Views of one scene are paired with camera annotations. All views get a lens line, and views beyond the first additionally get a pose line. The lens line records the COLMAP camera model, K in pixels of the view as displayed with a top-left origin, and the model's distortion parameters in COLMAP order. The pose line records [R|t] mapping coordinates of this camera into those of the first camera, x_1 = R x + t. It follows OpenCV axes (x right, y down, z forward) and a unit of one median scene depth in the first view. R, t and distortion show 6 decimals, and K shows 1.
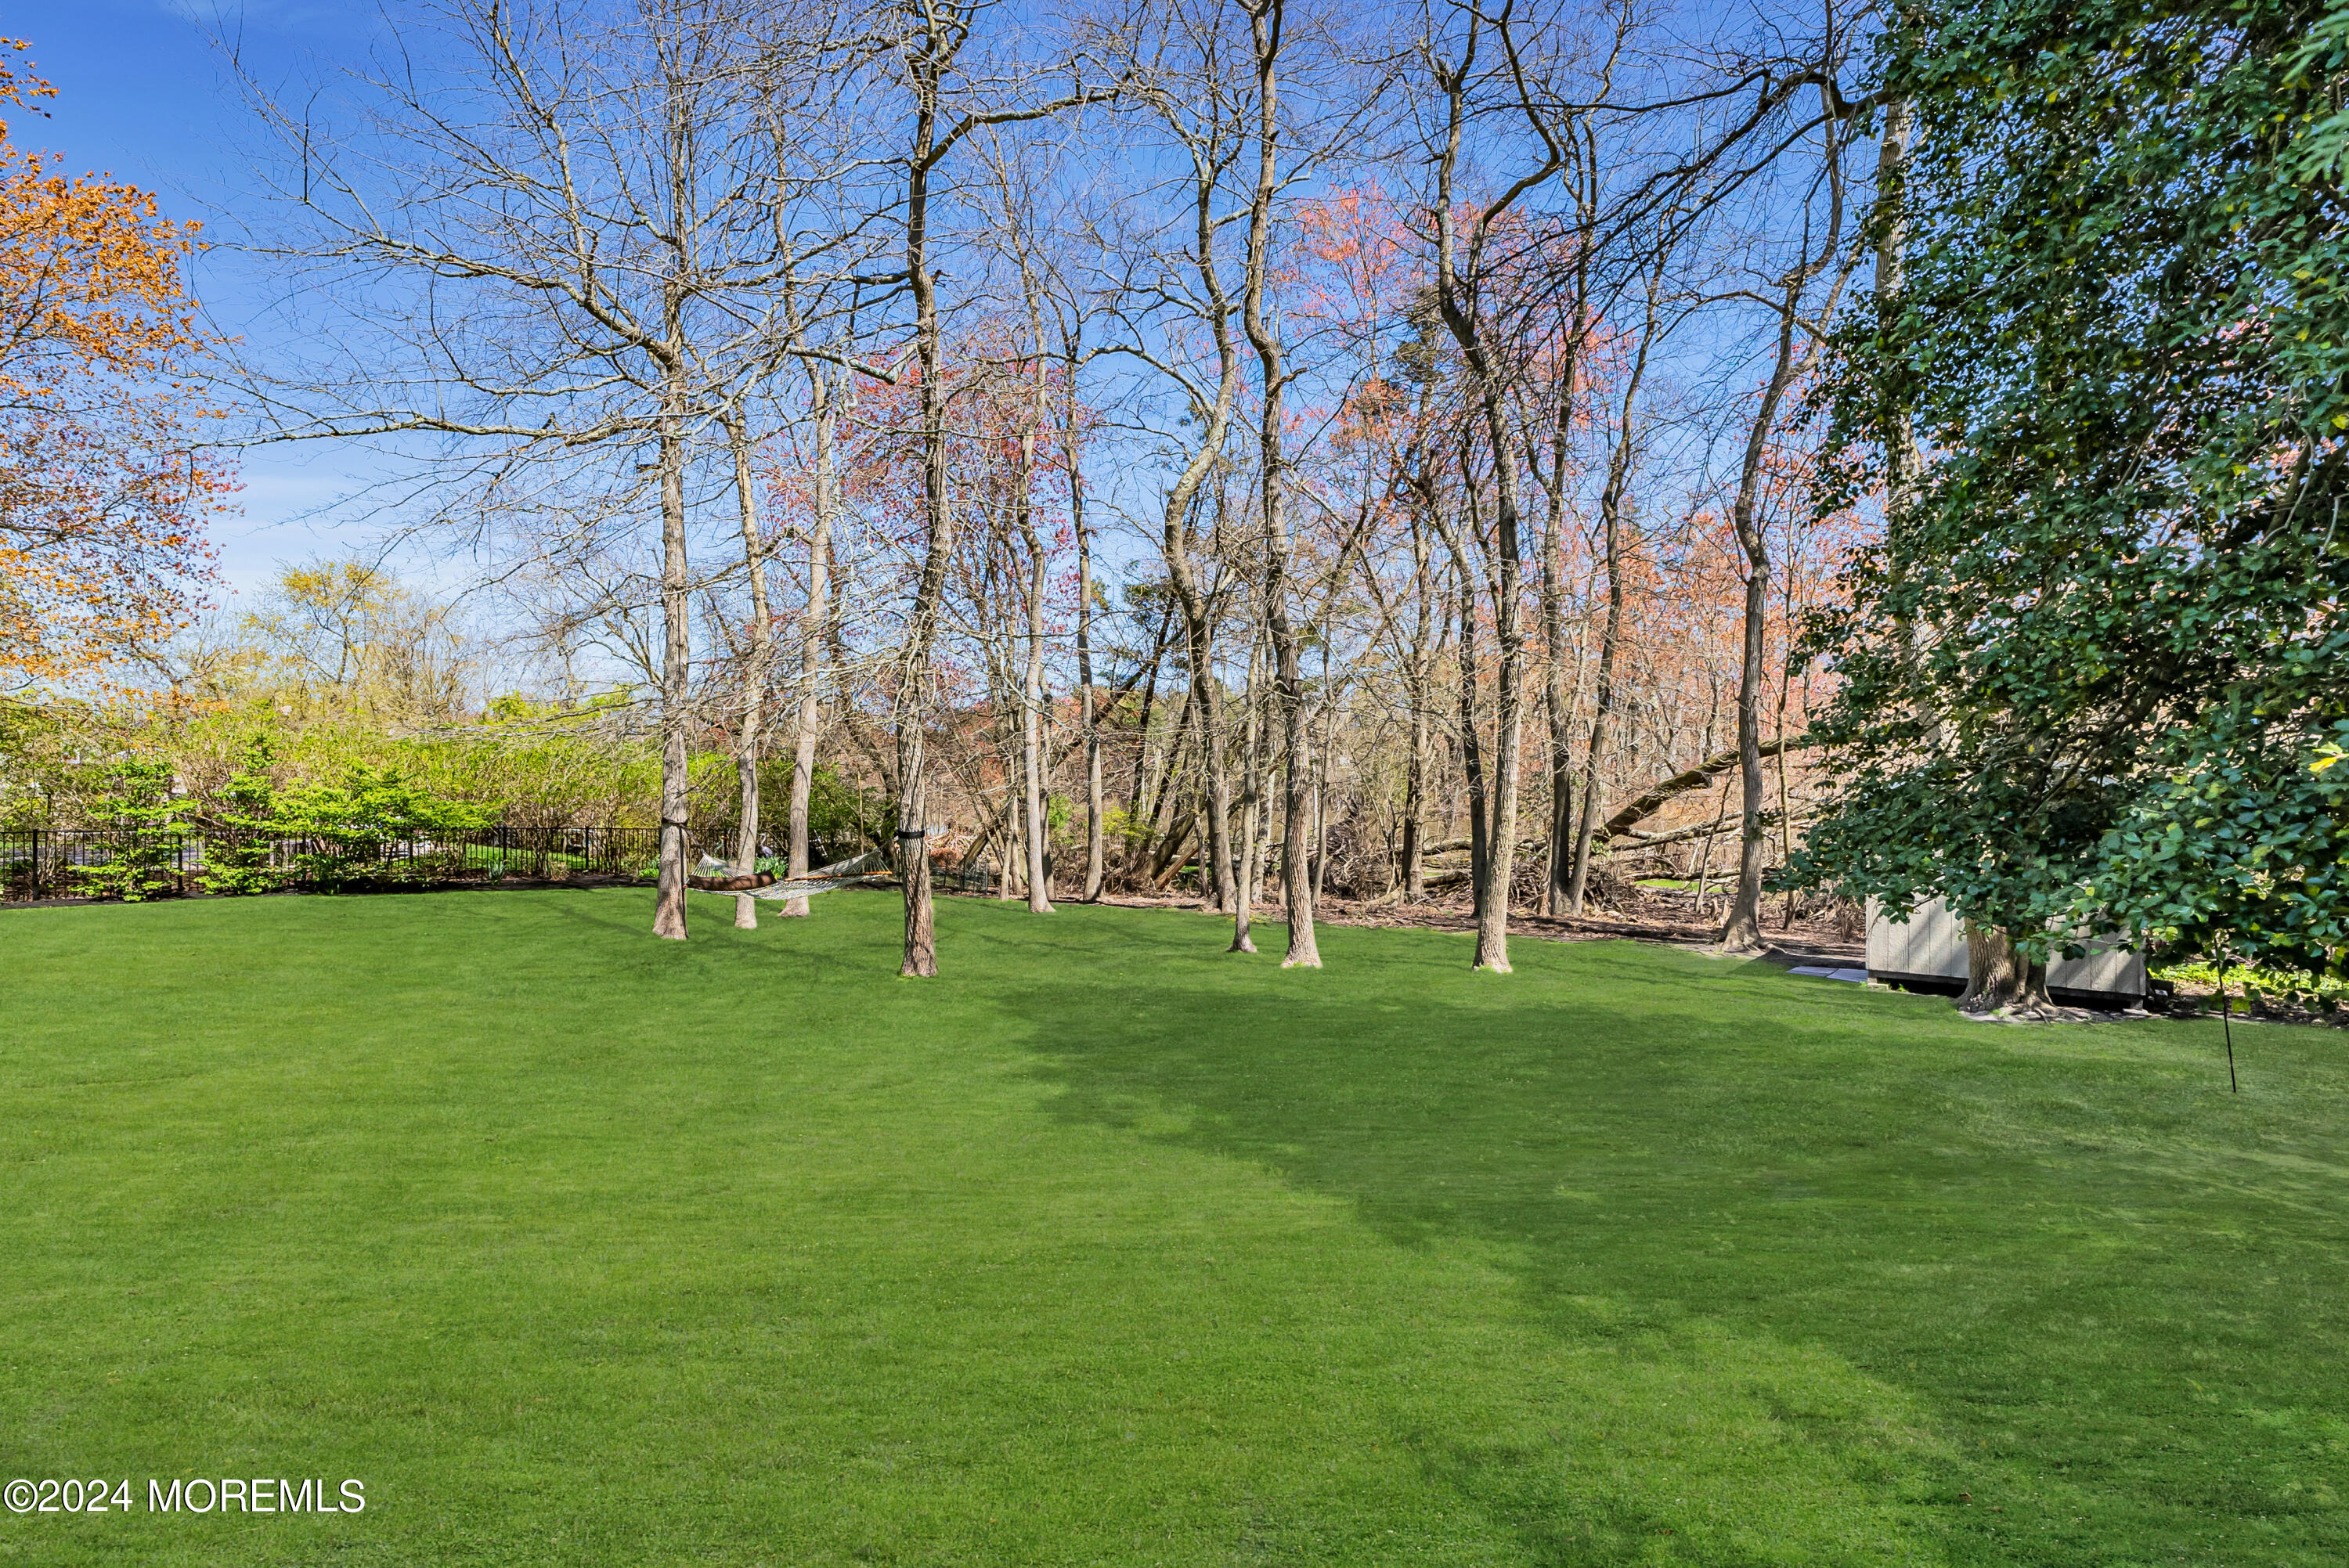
lens RADIAL K [[1067.4, 0, 1170.0], [0, 1067.4, 792.3], [0, 0, 1]] dist [-0.002926, -0.000300]
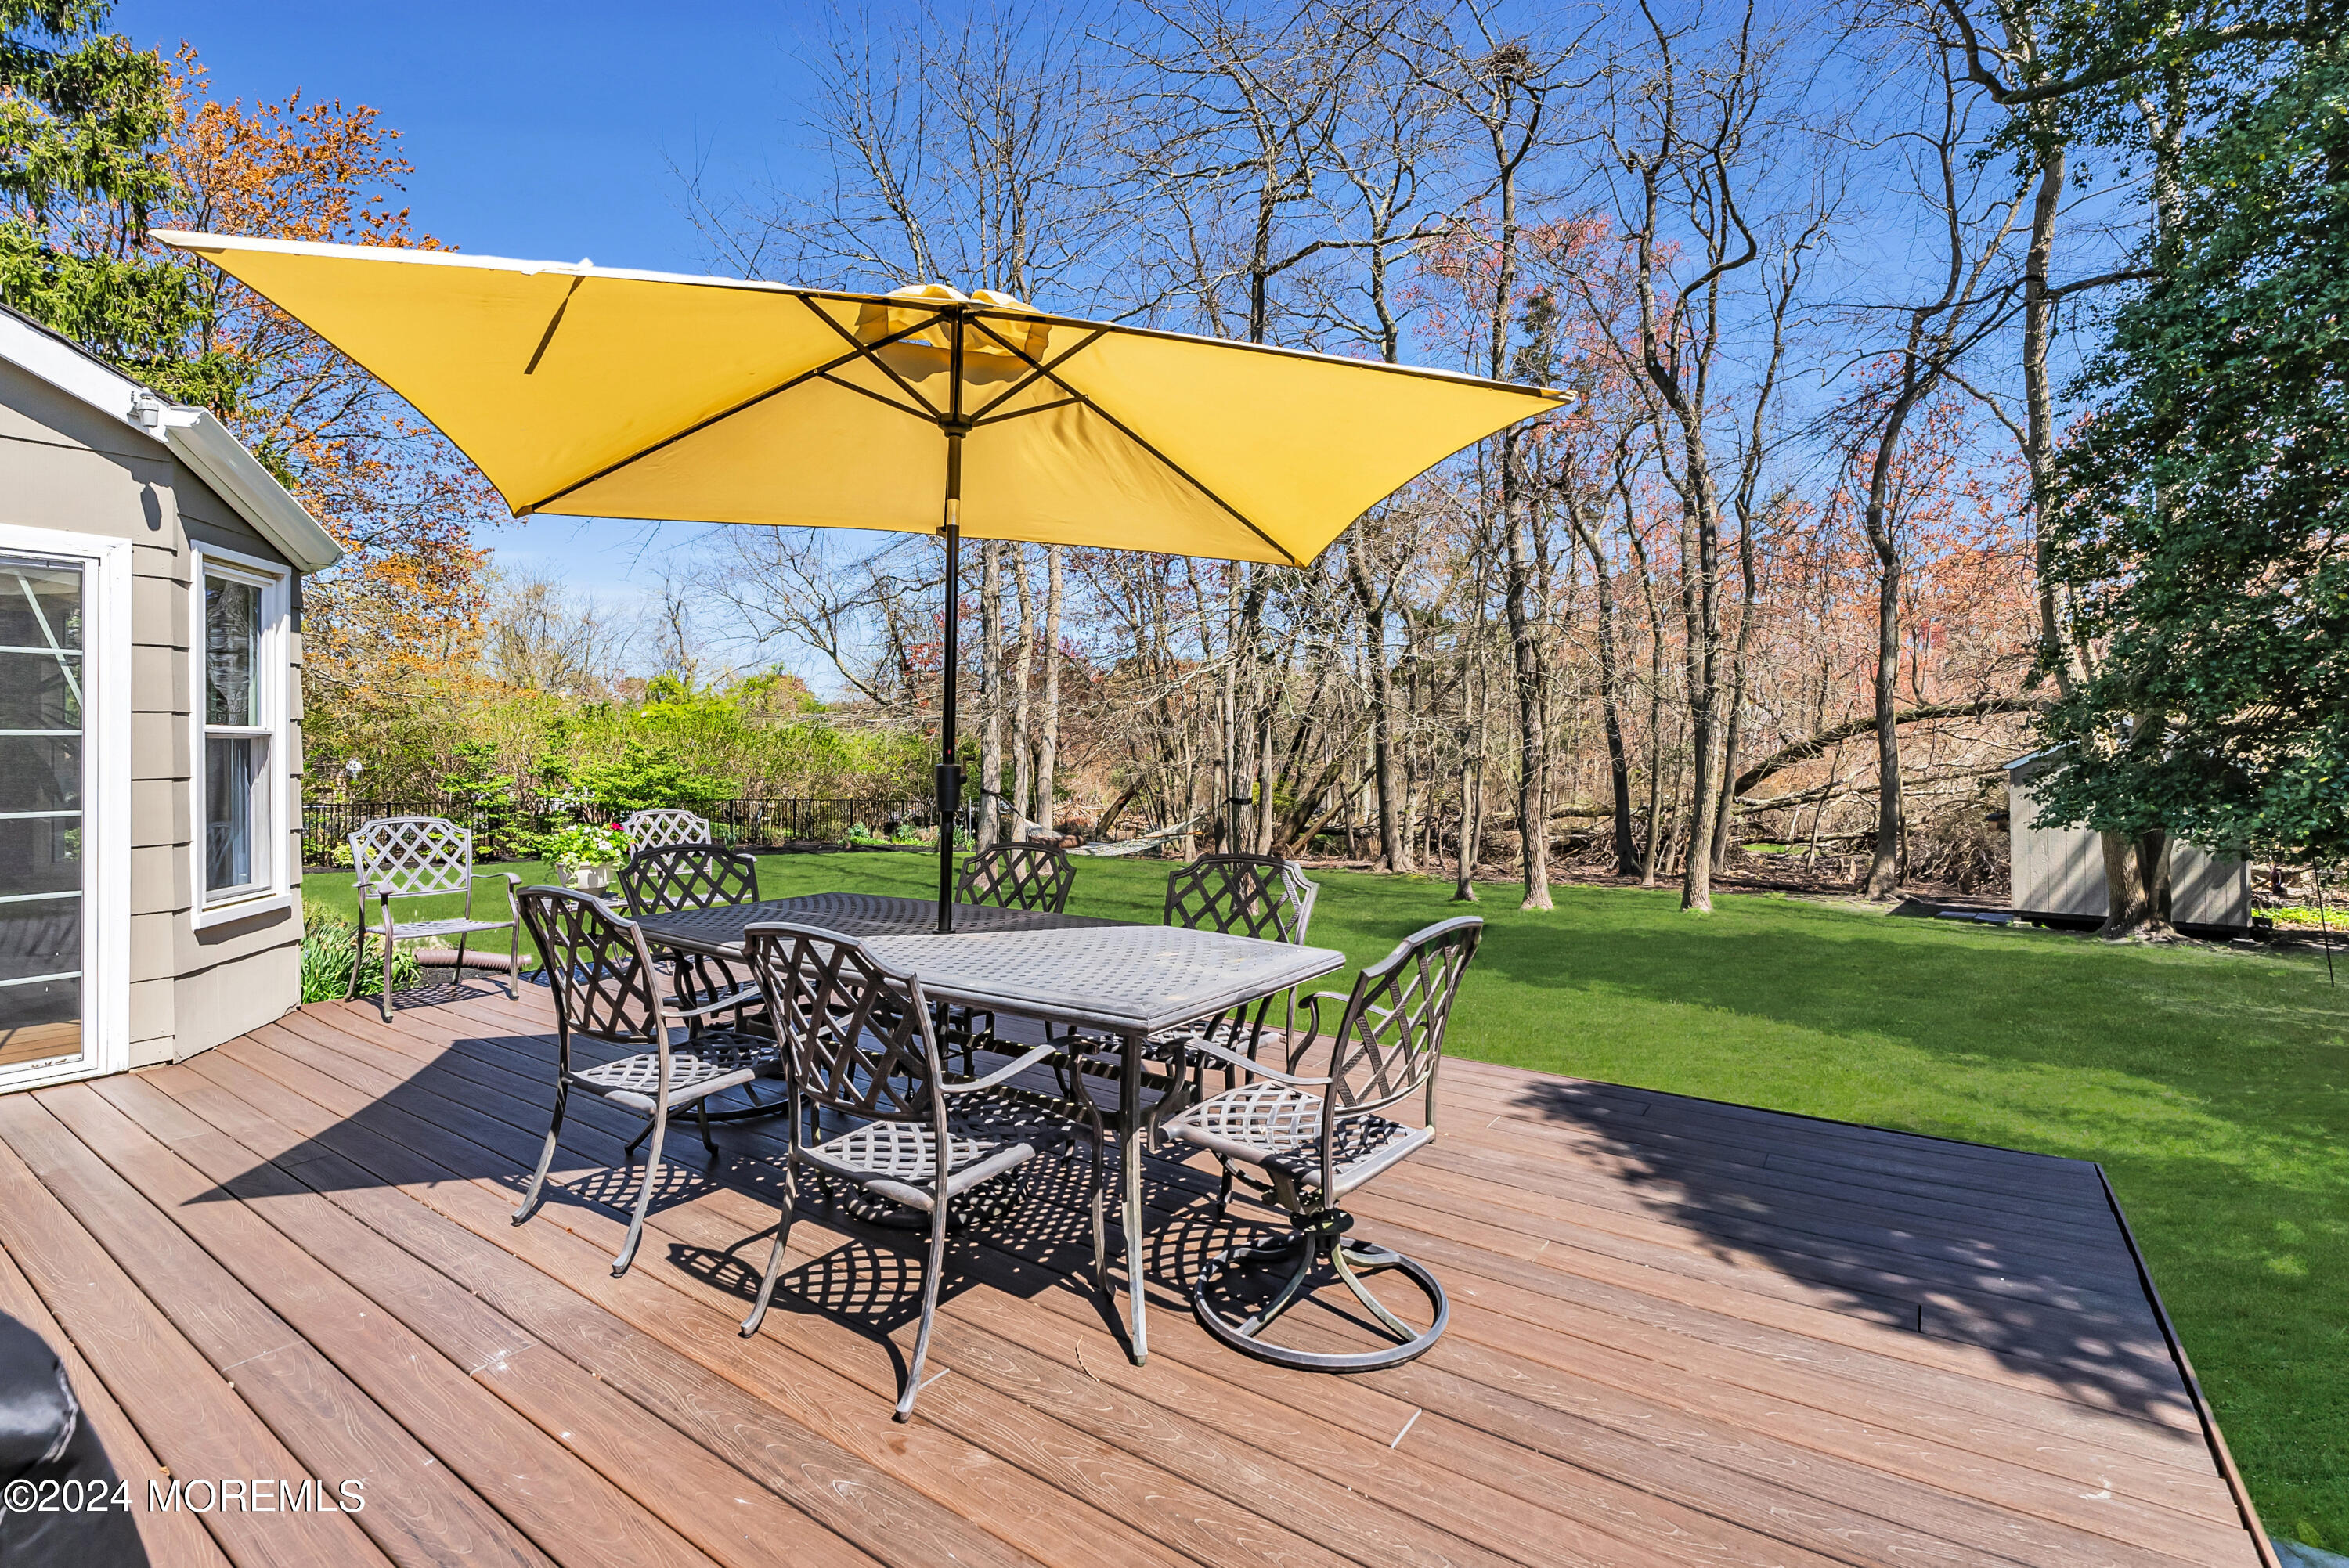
lens RADIAL K [[1084.5, 0, 1177.0], [0, 1084.5, 750.1], [0, 0, 1]] dist [0.016141, -0.018899]
pose [[0.999767, -0.005355, -0.020921, -0.244760], [0.005093, 0.999908, -0.012568, -0.002895], [0.020986, 0.012459, 0.999702, -0.230980]]
